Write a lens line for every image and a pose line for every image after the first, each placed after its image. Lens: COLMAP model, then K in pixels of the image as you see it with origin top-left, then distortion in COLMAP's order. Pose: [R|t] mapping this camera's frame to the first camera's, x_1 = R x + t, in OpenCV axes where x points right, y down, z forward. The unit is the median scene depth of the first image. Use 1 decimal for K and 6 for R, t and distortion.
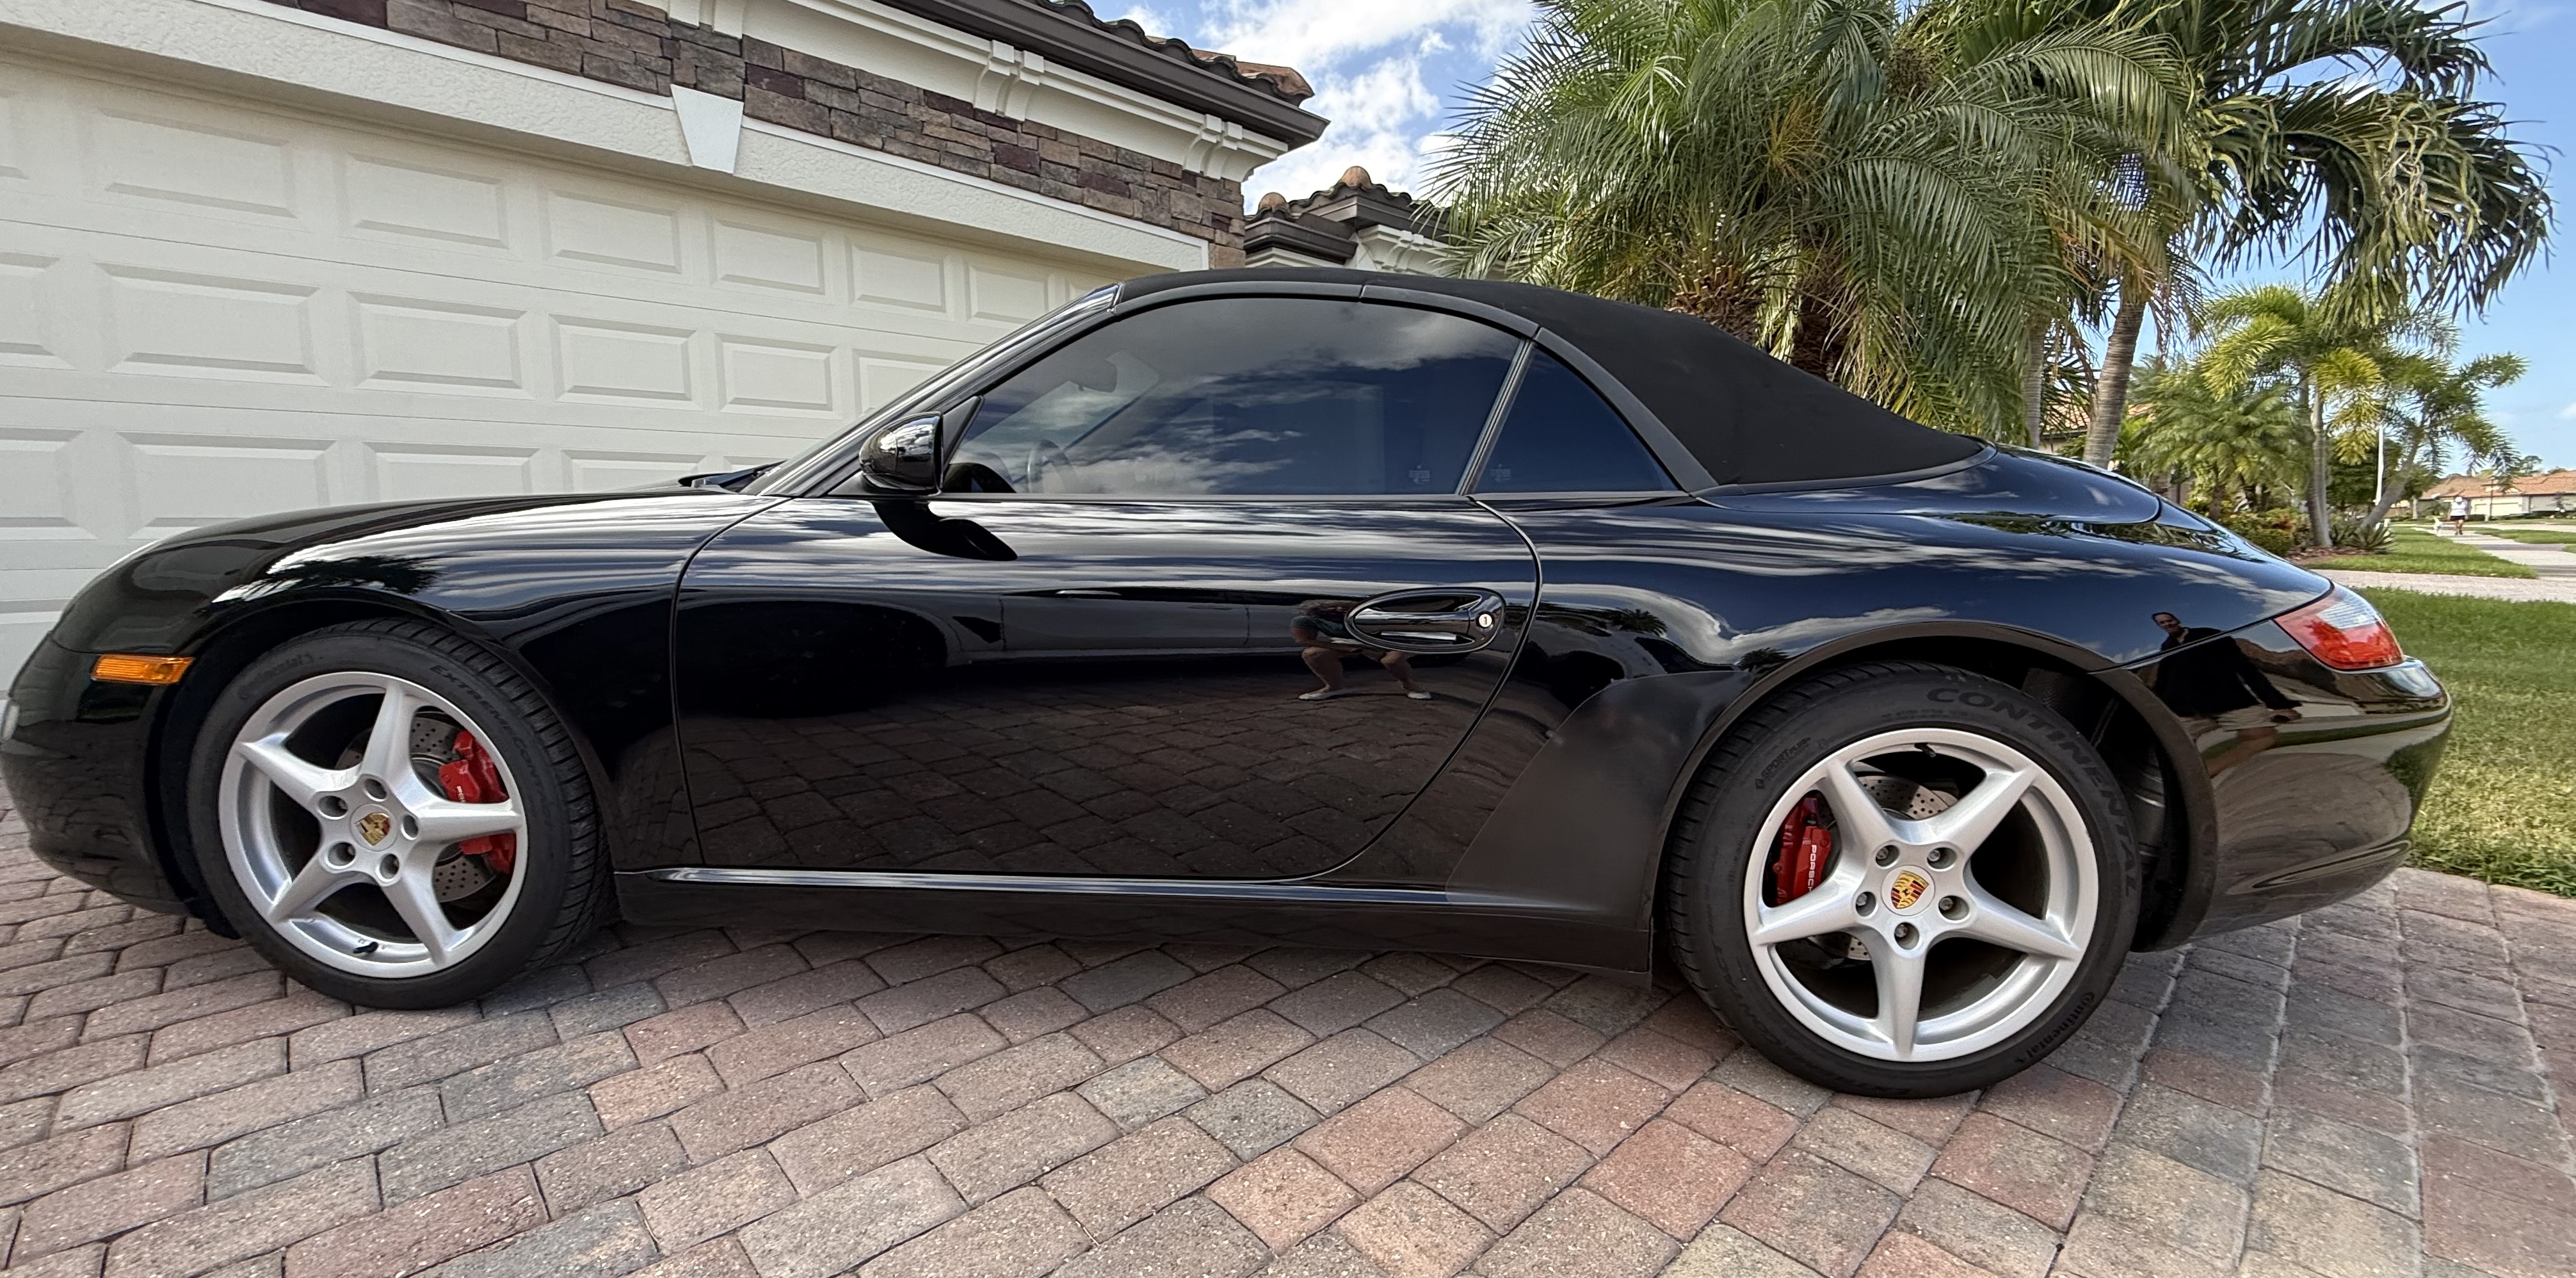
lens RADIAL K [[1025.5, 0, 1288.0], [0, 1025.5, 639.0], [0, 0, 1]] dist [0.001282, 0.000396]
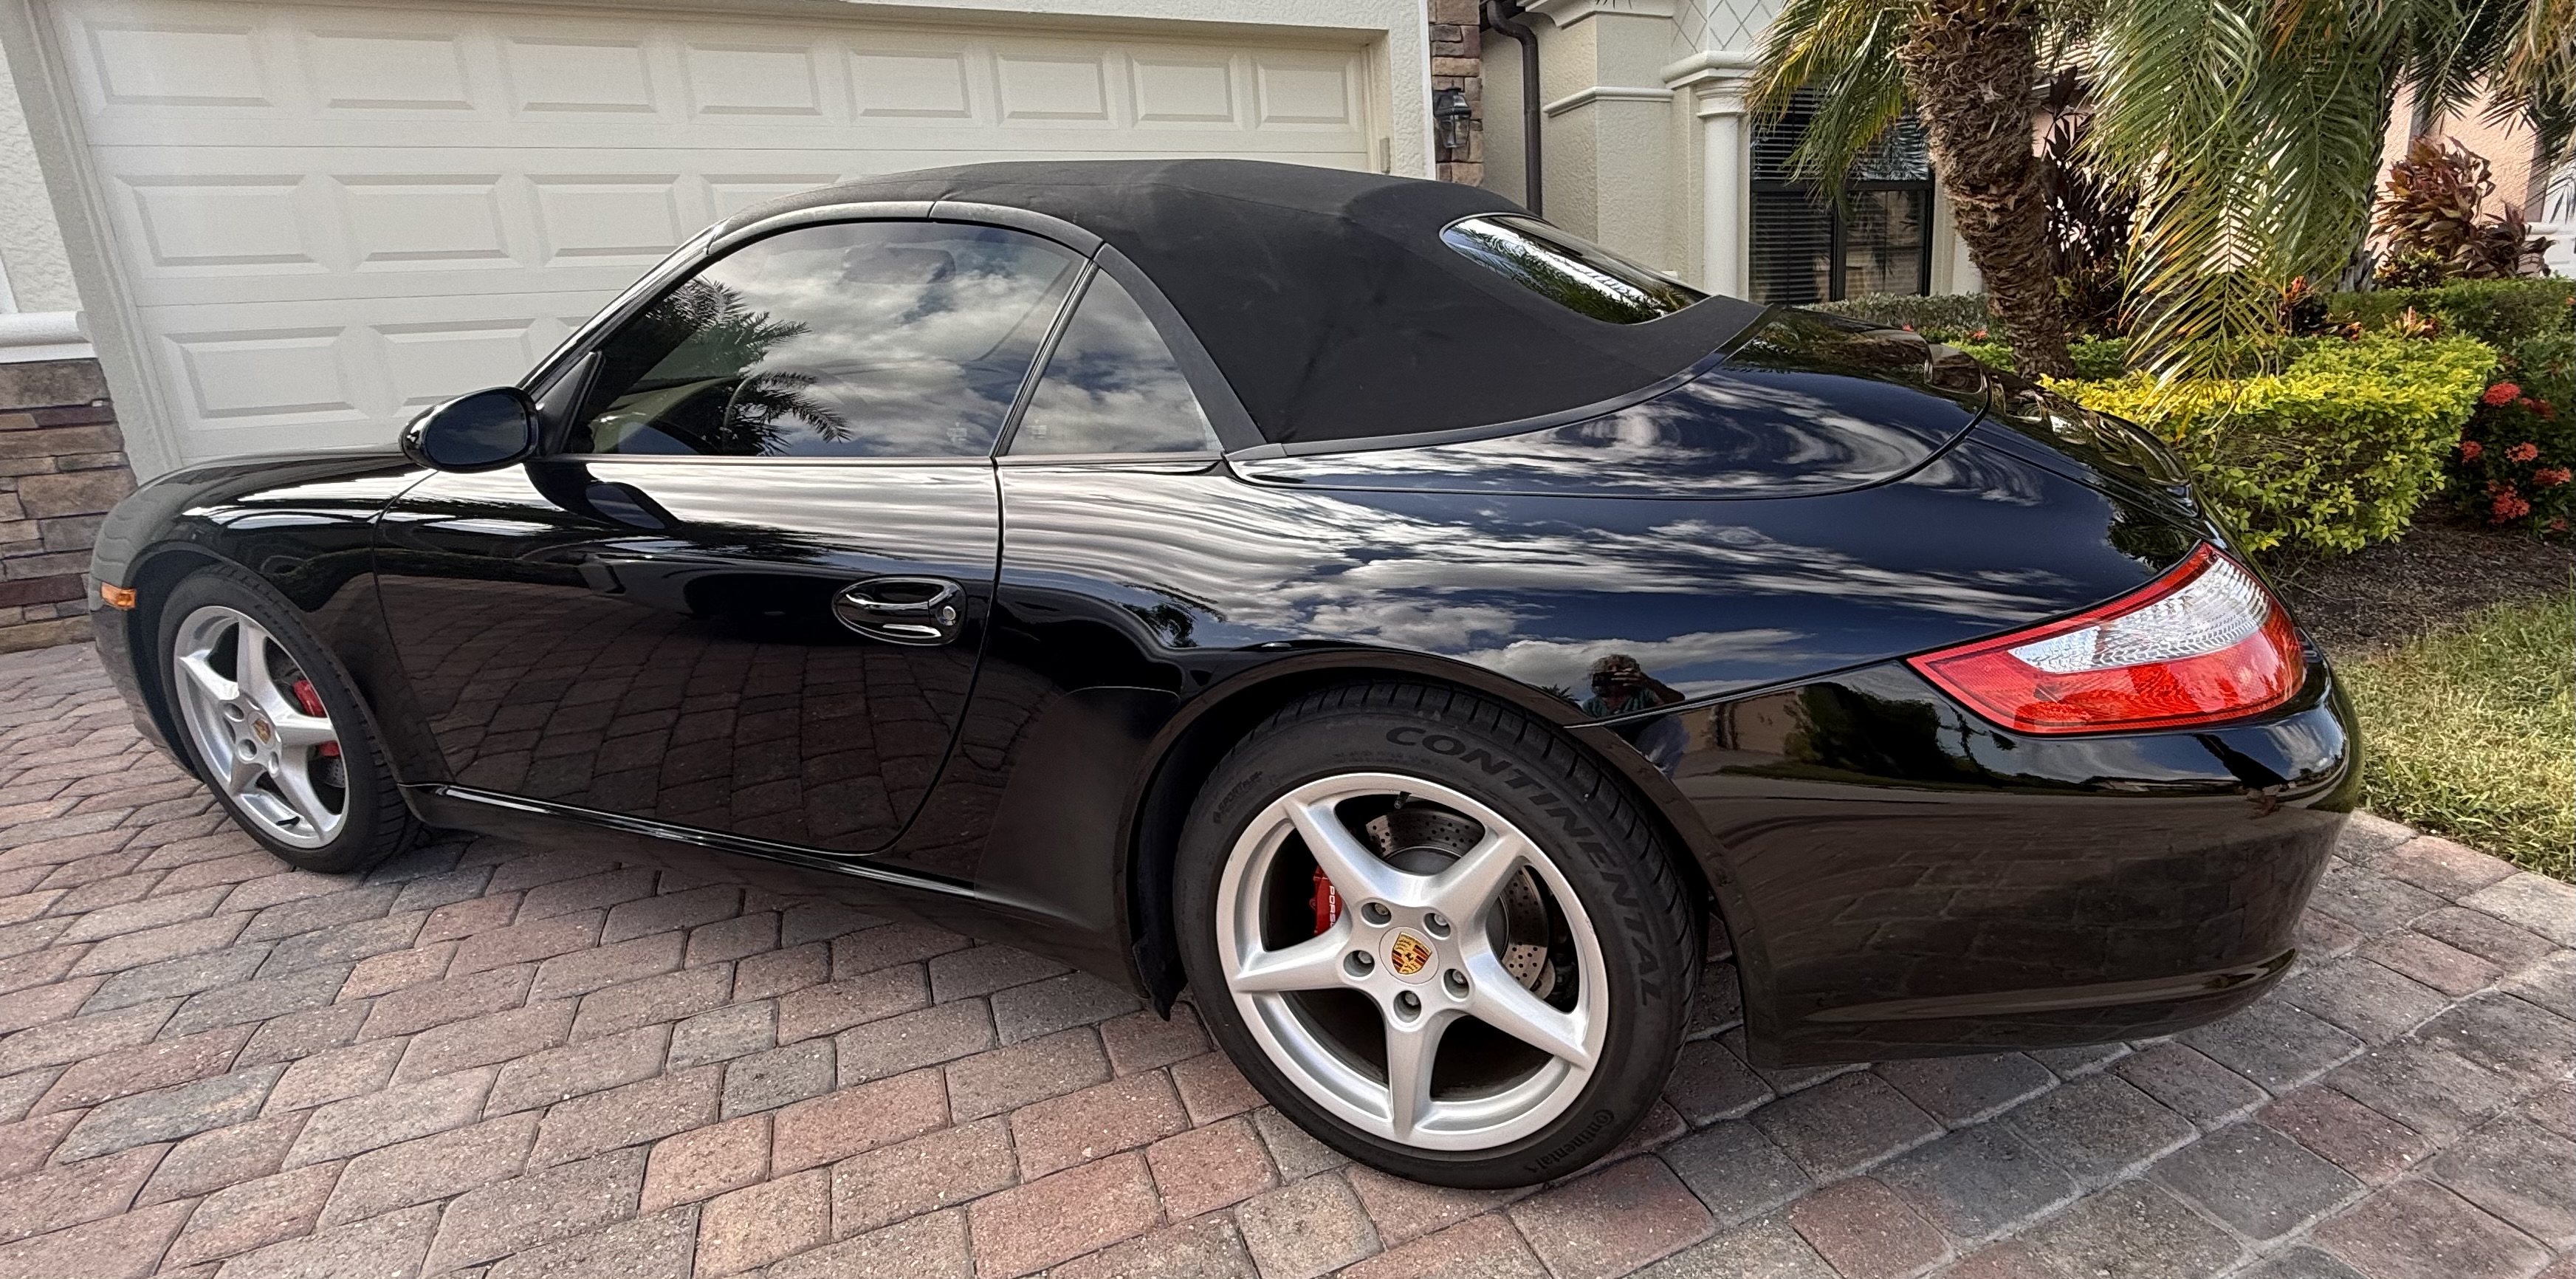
lens RADIAL K [[1184.4, 0, 1403.9], [0, 1184.4, 634.3], [0, 0, 1]] dist [0.003907, 0.000354]
pose [[0.945714, 0.050969, -0.320980, 0.892537], [0.004868, 0.985294, 0.170798, -0.172784], [0.324965, -0.163089, 0.931558, 0.151701]]
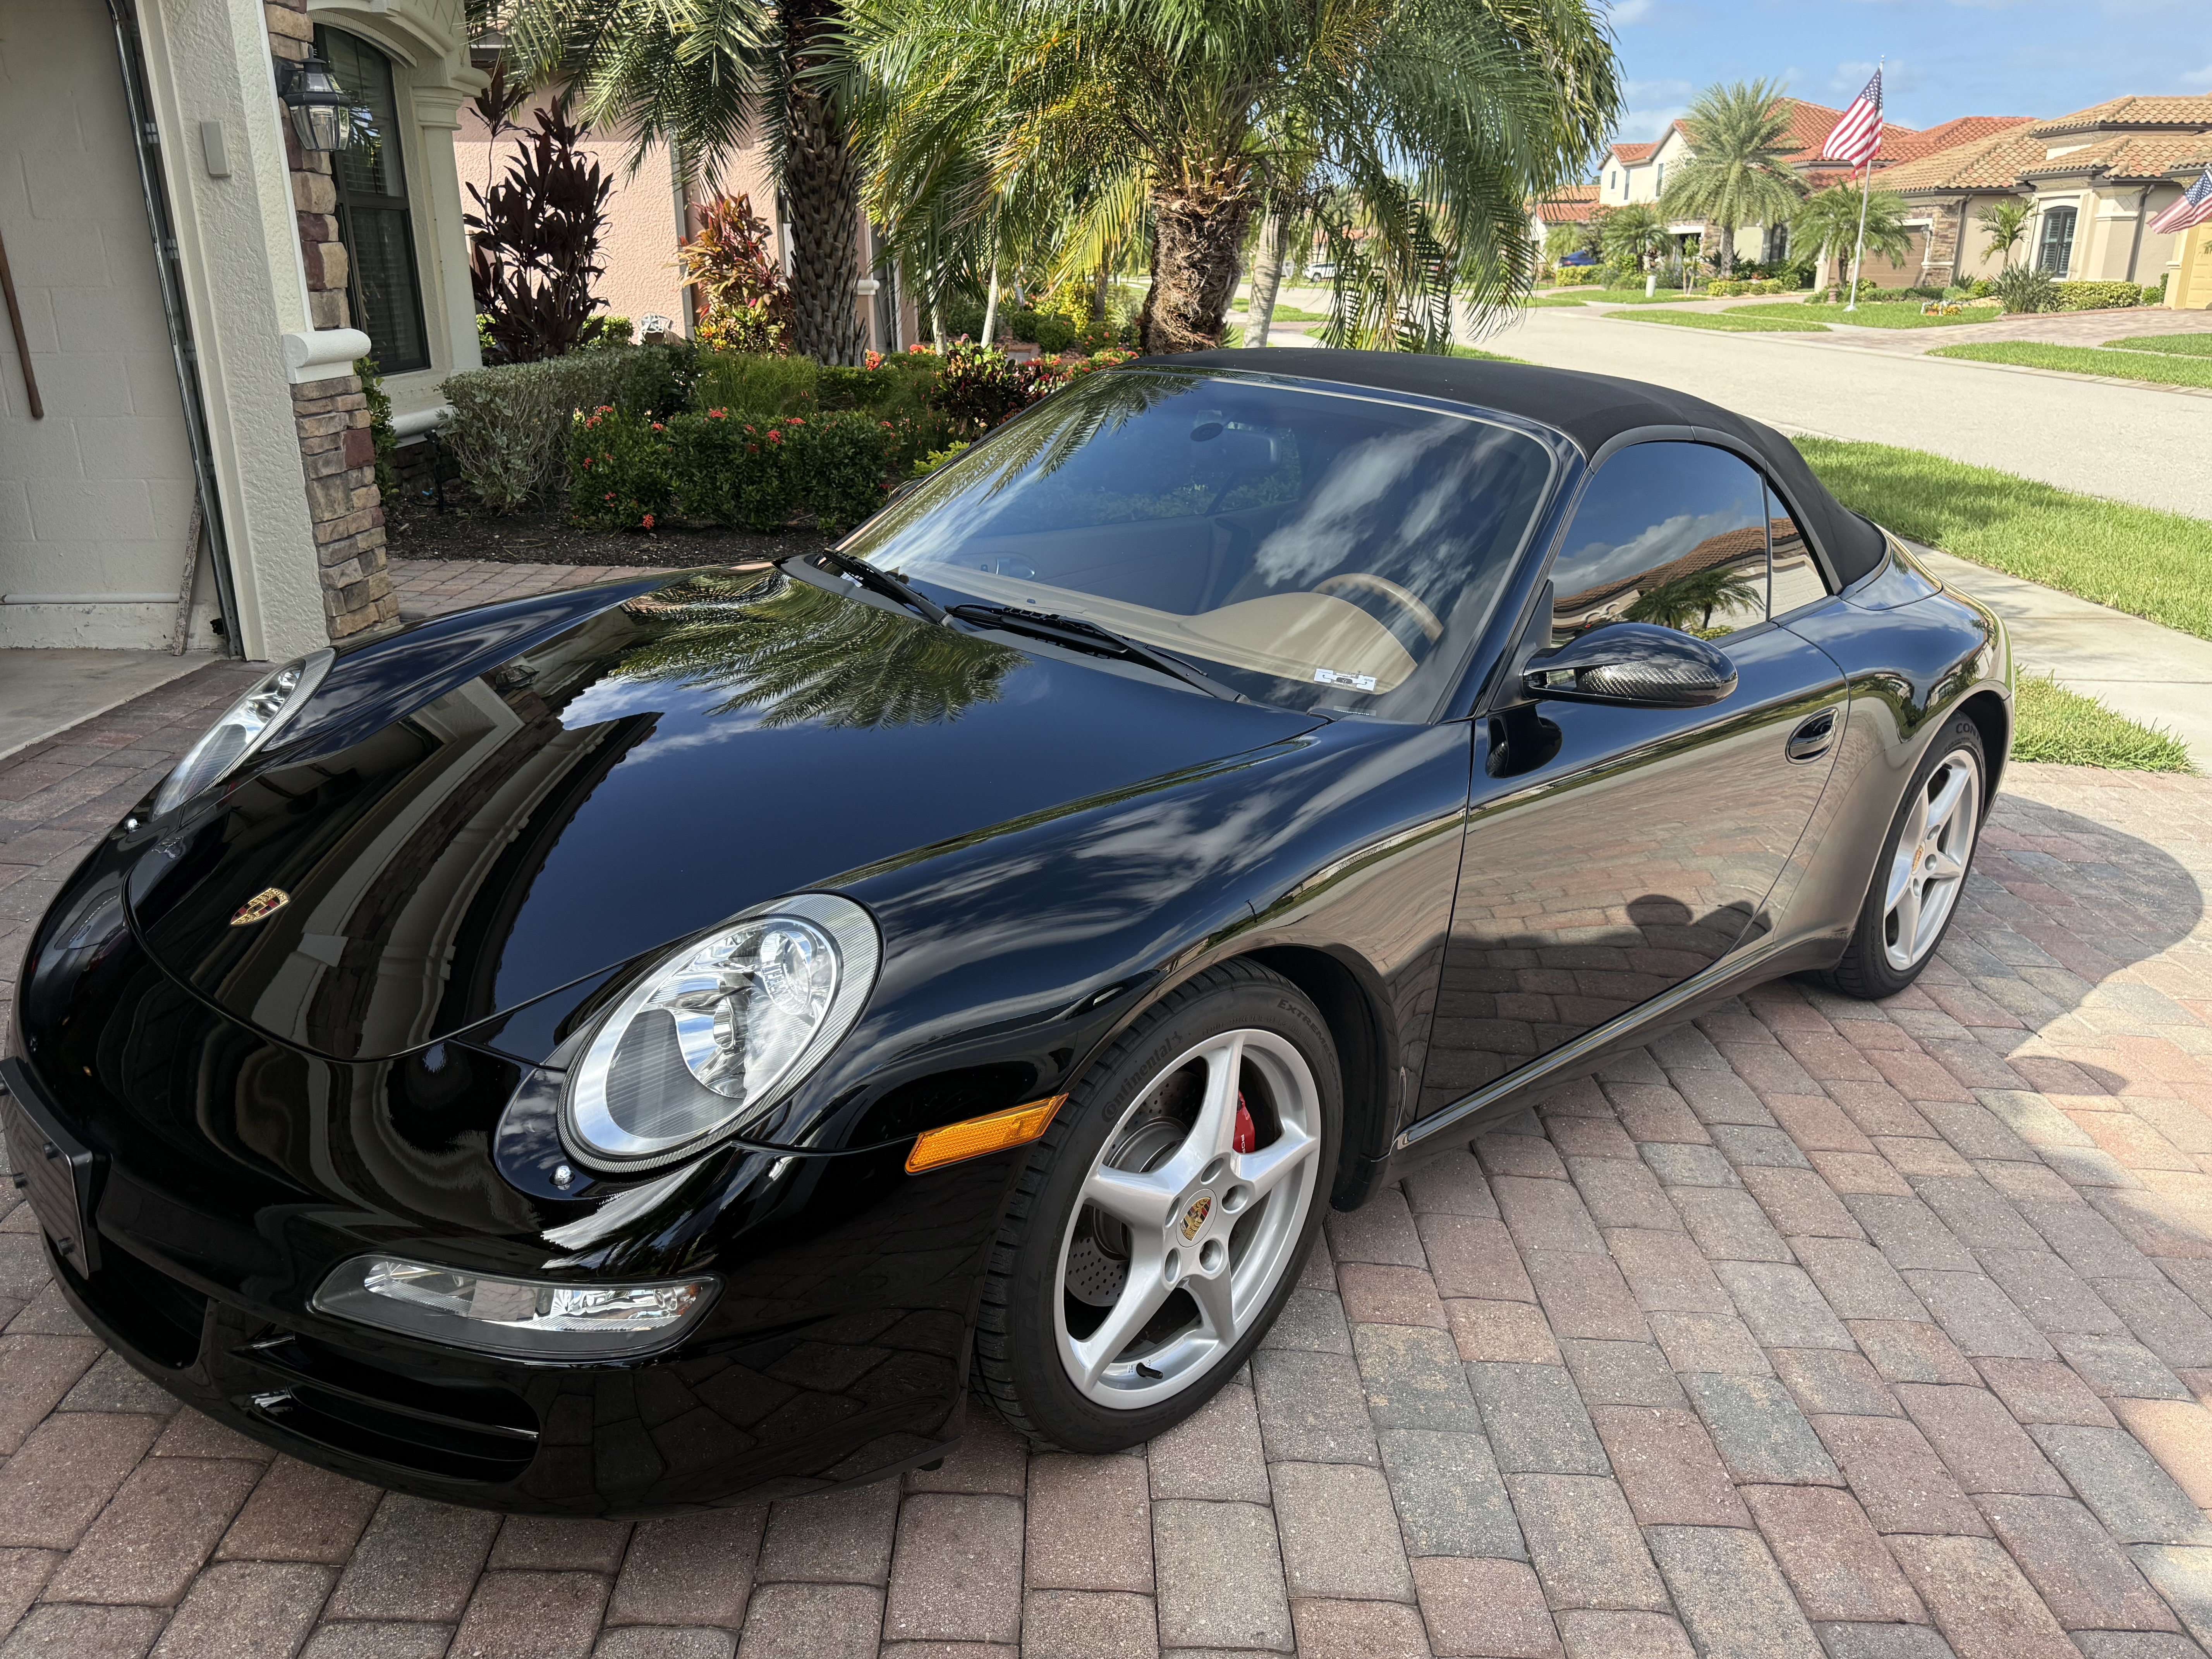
lens RADIAL K [[1699.3, 0, 1106.0], [0, 1699.3, 829.5], [0, 0, 1]] dist [0.006068, 0.003426]
pose [[0.671039, -0.213006, 0.710165, -1.891107], [0.055550, 0.969595, 0.238329, -0.434402], [-0.739338, -0.120478, 0.662469, 0.247797]]
